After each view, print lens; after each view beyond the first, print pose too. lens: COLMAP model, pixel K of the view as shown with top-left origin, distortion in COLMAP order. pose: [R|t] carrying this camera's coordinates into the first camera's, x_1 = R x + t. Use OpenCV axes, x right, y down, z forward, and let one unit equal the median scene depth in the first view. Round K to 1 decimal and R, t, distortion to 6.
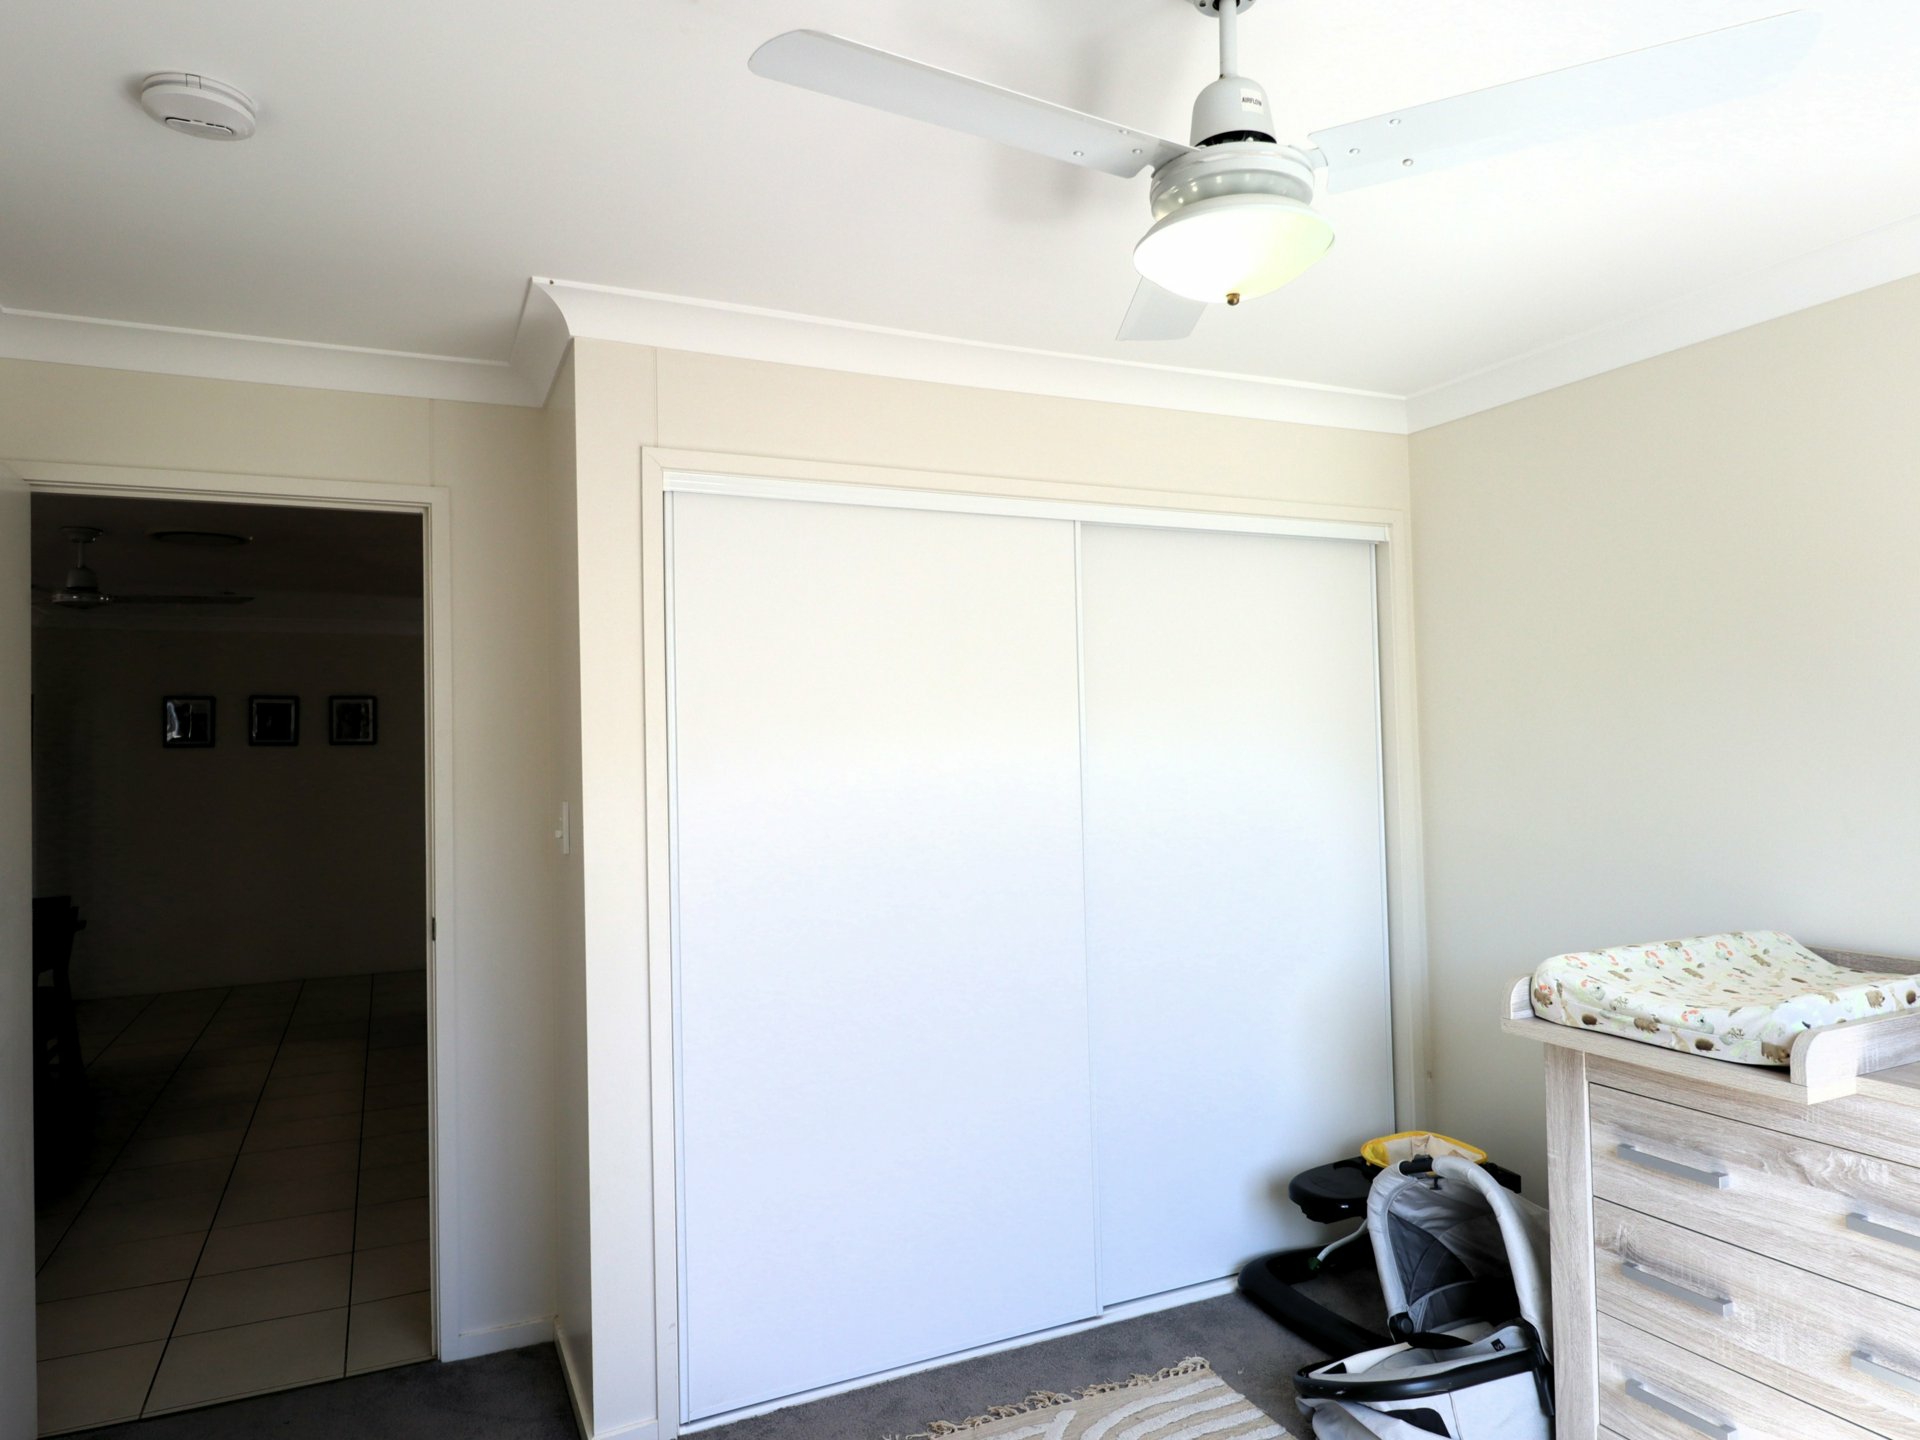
lens RADIAL K [[1223.2, 0, 960.0], [0, 1223.2, 720.0], [0, 0, 1]] dist [-0.001769, -0.003564]
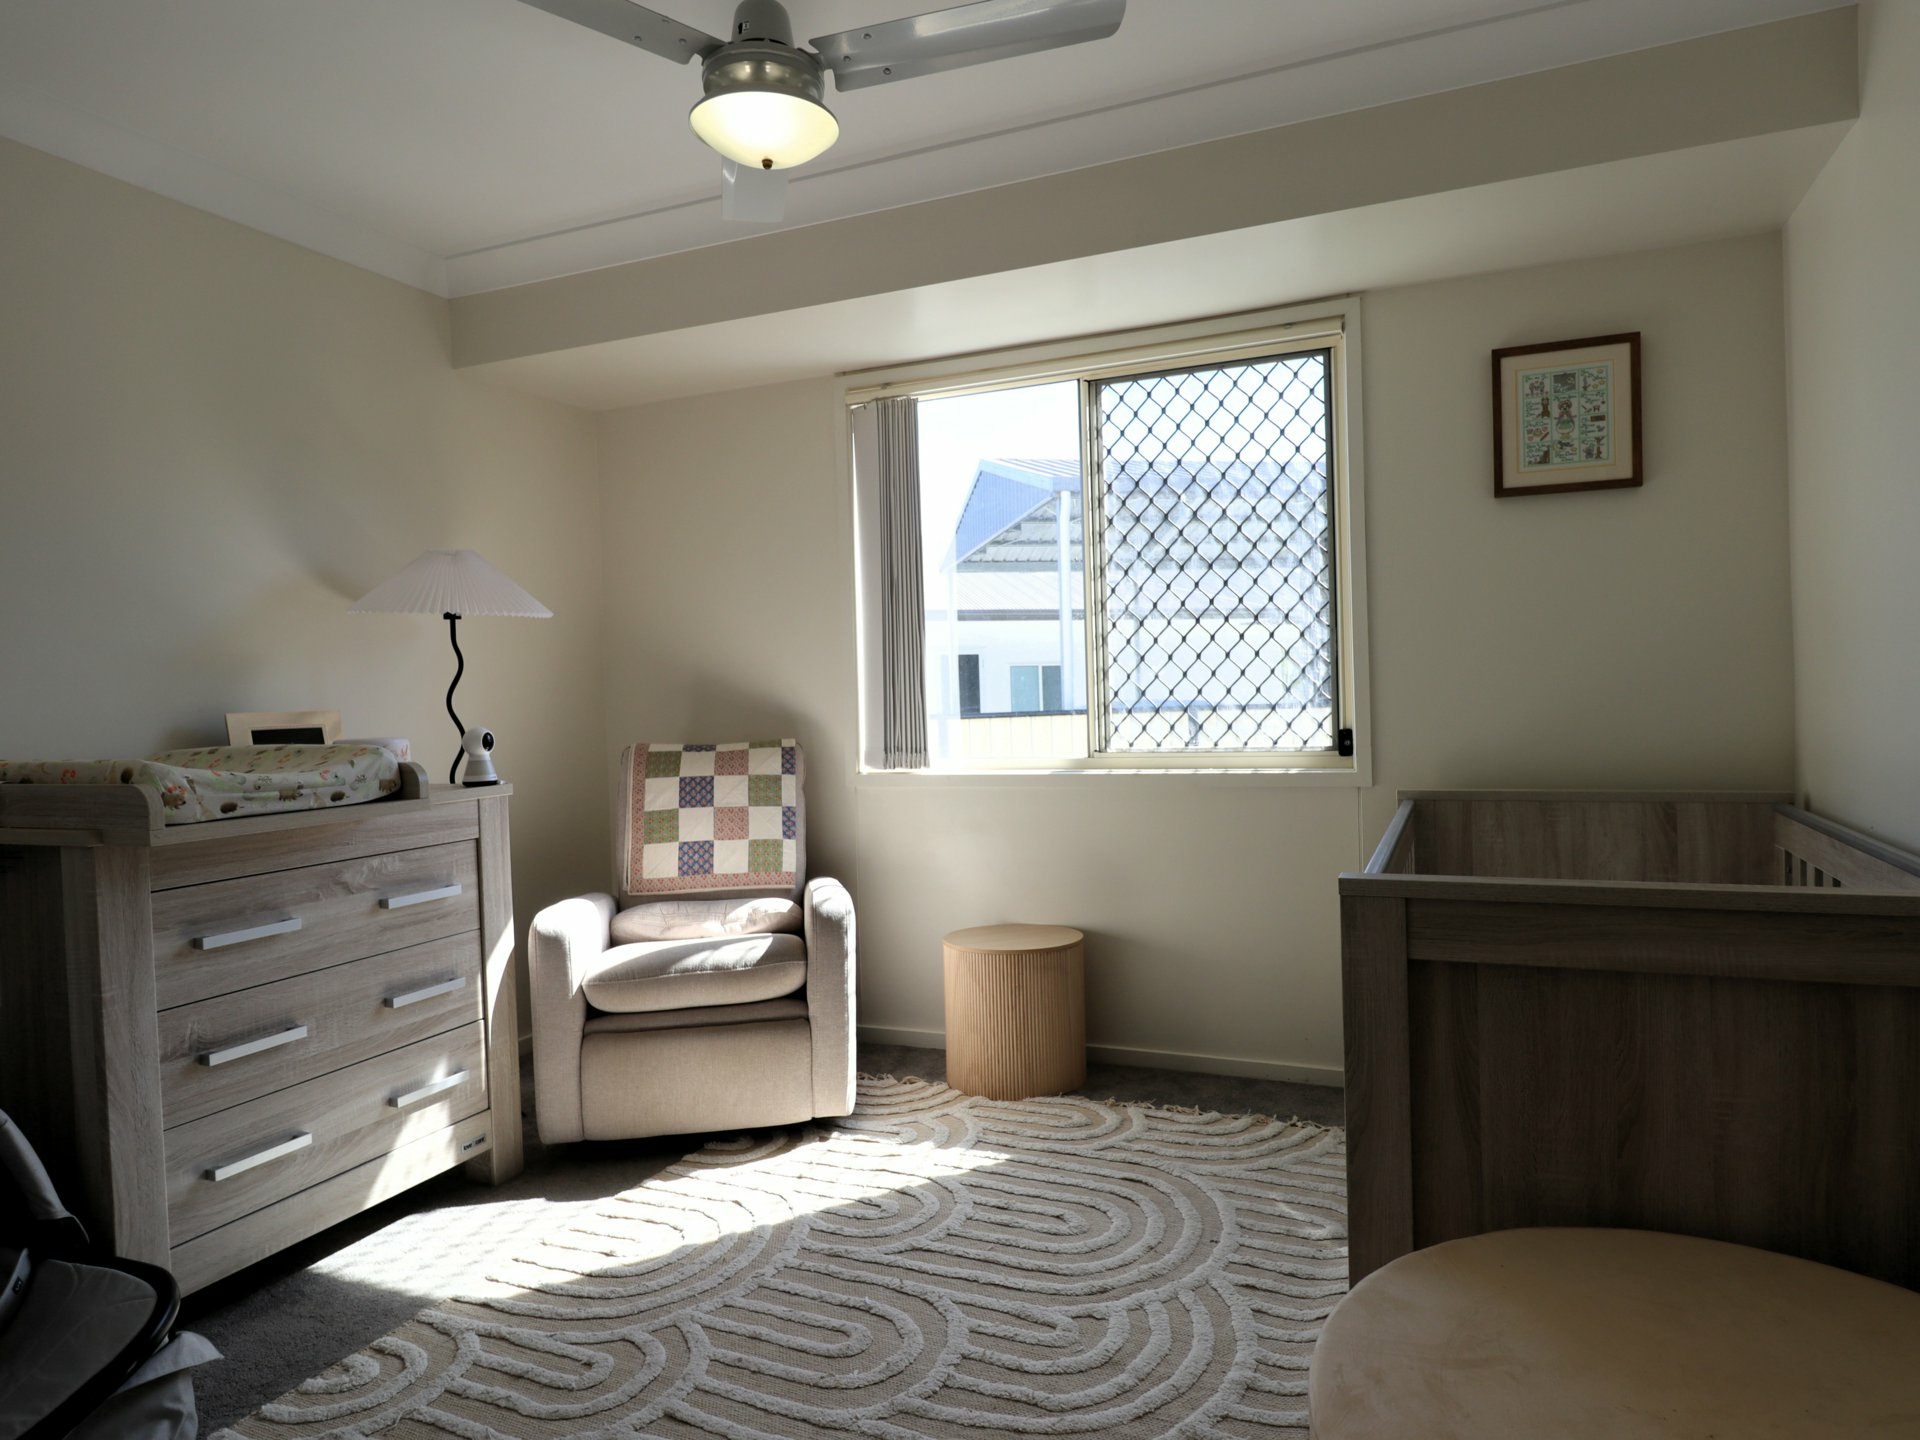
lens RADIAL K [[1152.8, 0, 985.9], [0, 1152.8, 716.7], [0, 0, 1]] dist [0.001374, -0.003862]
pose [[-0.663625, 0.024678, 0.747658, -0.630610], [0.025420, 0.999622, -0.010432, 0.206917], [-0.747633, 0.012082, -0.664002, 1.220367]]
